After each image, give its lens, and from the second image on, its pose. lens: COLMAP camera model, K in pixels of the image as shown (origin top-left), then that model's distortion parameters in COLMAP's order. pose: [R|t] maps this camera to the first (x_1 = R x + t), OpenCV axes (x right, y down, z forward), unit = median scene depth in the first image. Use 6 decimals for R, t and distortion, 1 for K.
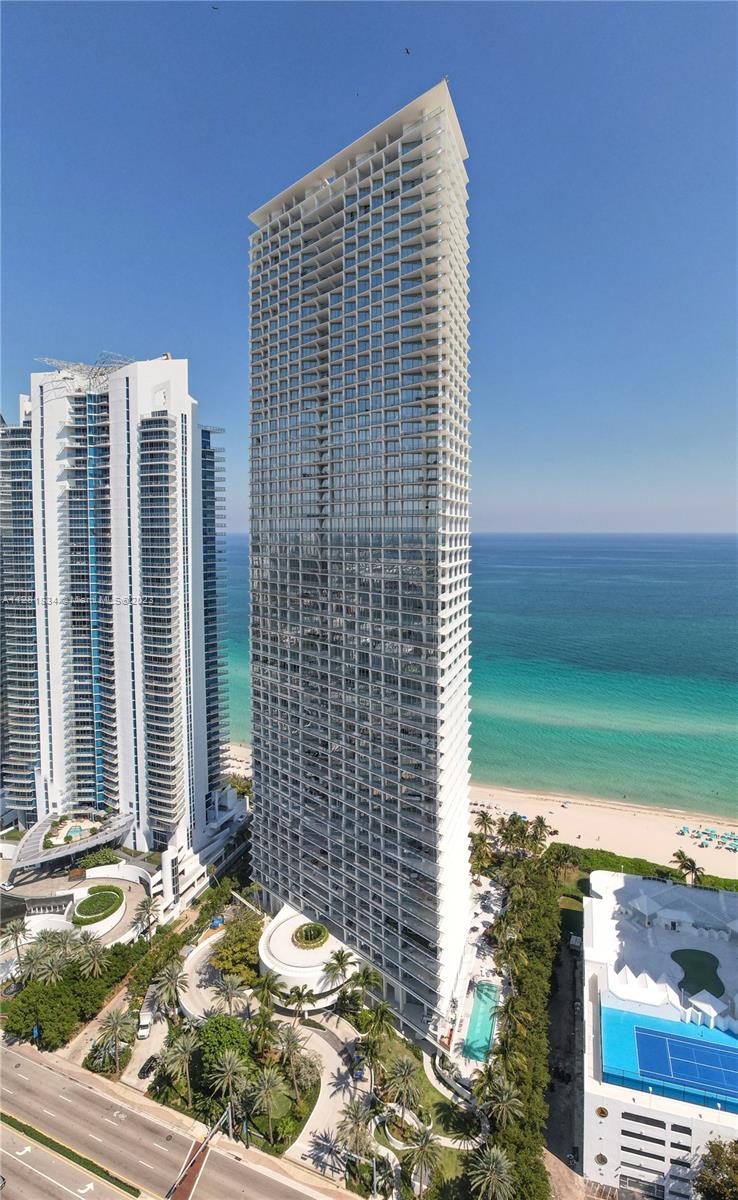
lens RADIAL K [[607.2, 0, 353.3], [0, 607.2, 525.6], [0, 0, 1]] dist [-0.003359, 0.006677]
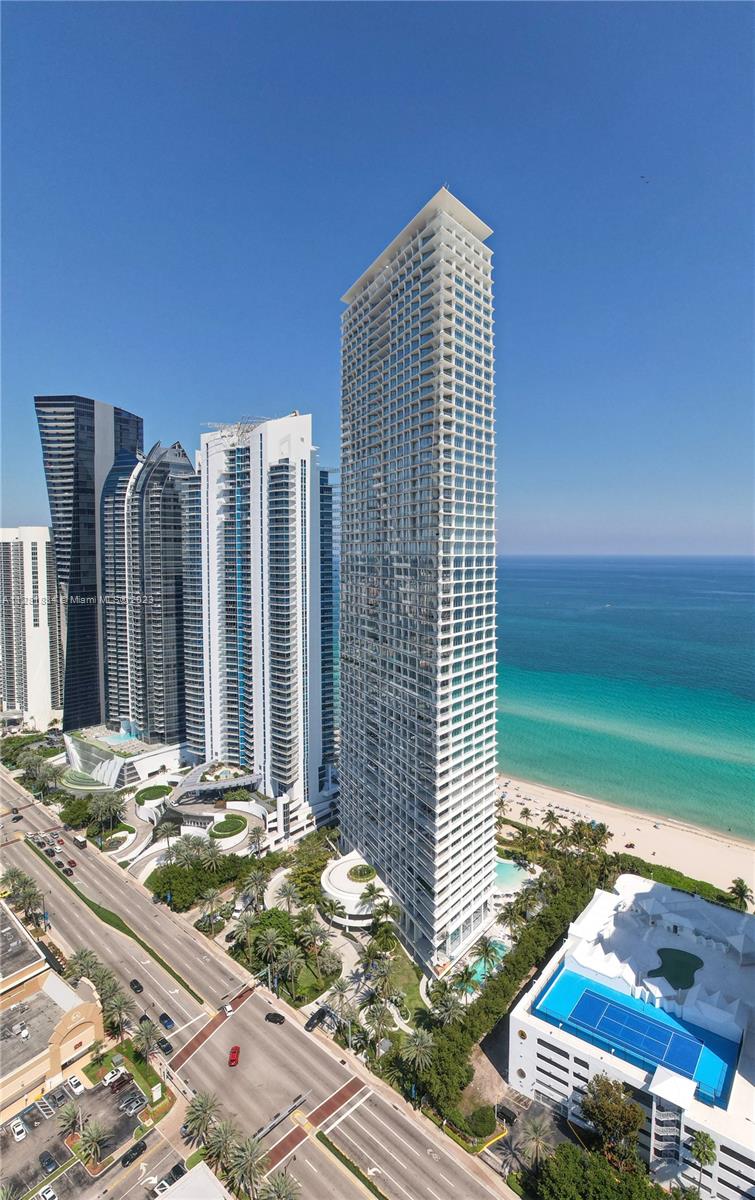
lens RADIAL K [[579.1, 0, 372.0], [0, 579.1, 559.4], [0, 0, 1]] dist [0.034143, -0.000643]
pose [[0.945063, 0.017220, -0.326435, 0.308613], [-0.011420, 0.999741, 0.019679, -0.002529], [0.326689, -0.014870, 0.945015, -0.124513]]
